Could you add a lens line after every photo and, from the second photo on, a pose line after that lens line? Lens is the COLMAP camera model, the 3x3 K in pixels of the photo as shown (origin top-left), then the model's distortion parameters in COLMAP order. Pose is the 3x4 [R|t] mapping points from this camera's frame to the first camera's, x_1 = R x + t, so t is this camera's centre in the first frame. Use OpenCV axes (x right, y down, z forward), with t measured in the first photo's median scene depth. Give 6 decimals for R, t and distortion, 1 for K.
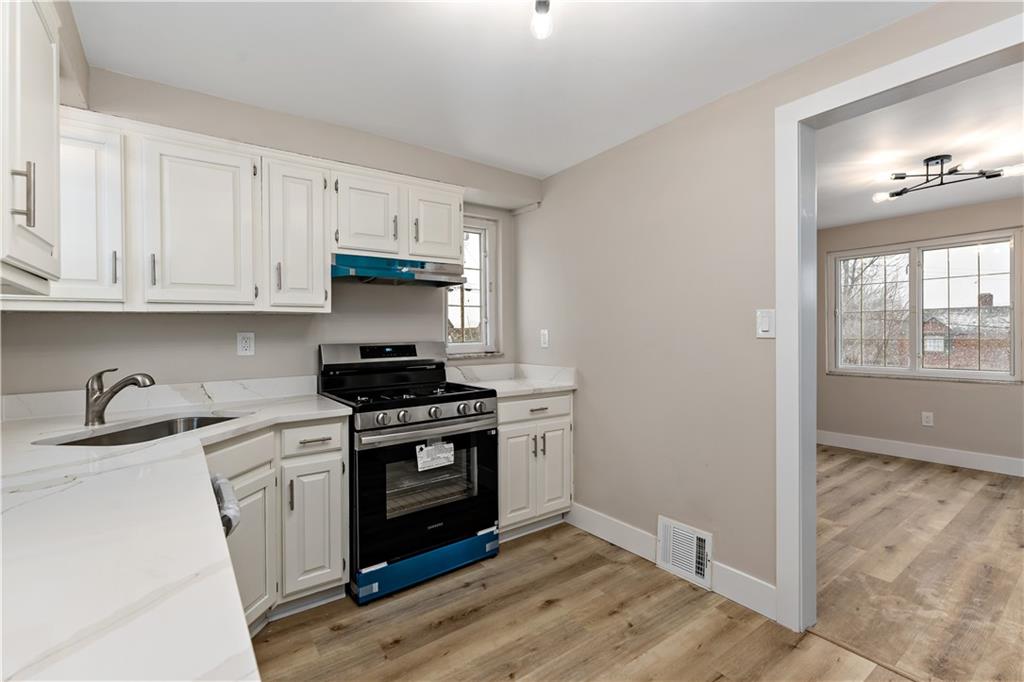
lens RADIAL K [[458.0, 0, 508.6], [0, 458.0, 342.2], [0, 0, 1]] dist [0.003181, -0.002958]
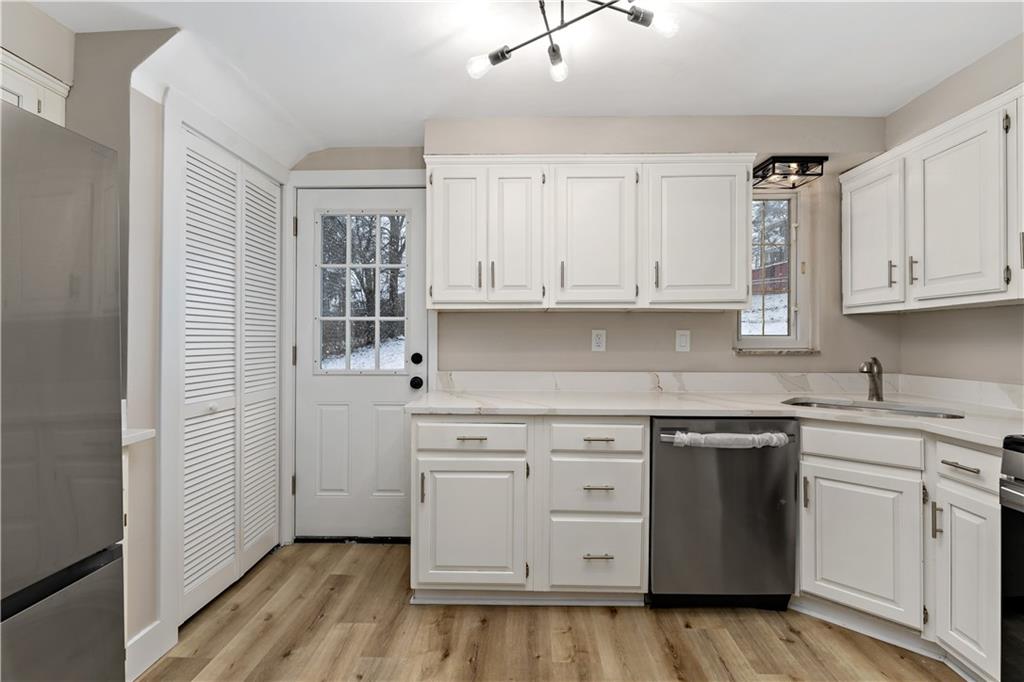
lens RADIAL K [[458.0, 0, 522.7], [0, 458.0, 344.4], [0, 0, 1]] dist [0.003181, -0.002958]
pose [[-0.593723, 0.024207, -0.804305, 0.539019], [-0.009413, 0.999270, 0.037023, -0.010620], [0.804614, 0.029552, -0.593062, 0.734470]]
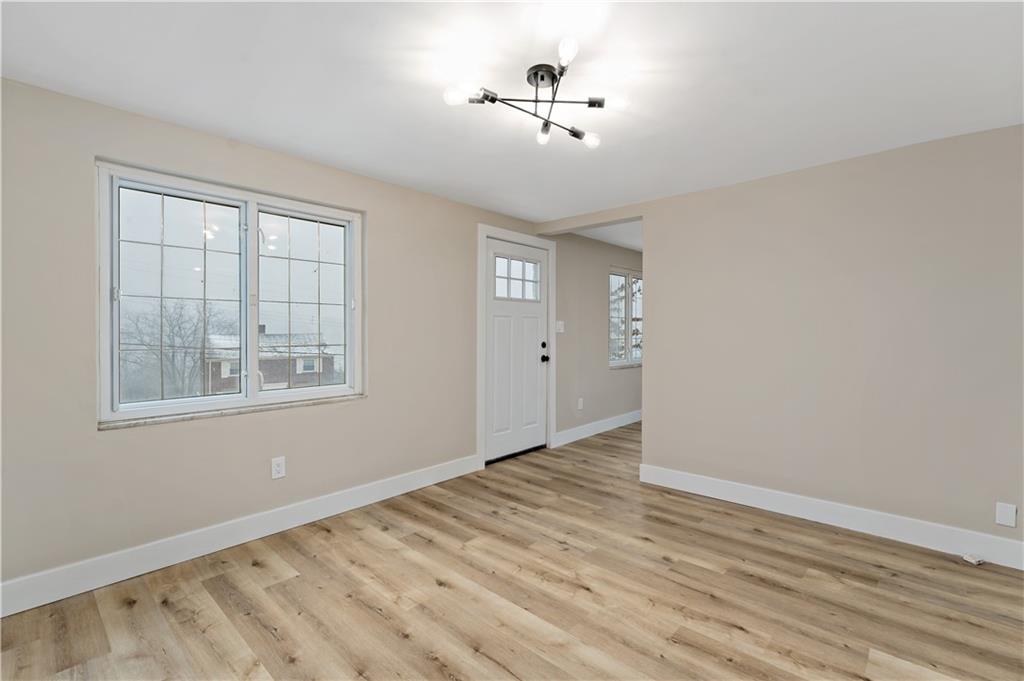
lens RADIAL K [[458.0, 0, 512.1], [0, 458.0, 344.8], [0, 0, 1]] dist [0.003181, -0.002958]
pose [[-0.206411, -0.018073, 0.978298, 0.369293], [0.023738, 0.999443, 0.023472, -0.026990], [-0.978177, 0.028068, -0.205867, 1.434833]]
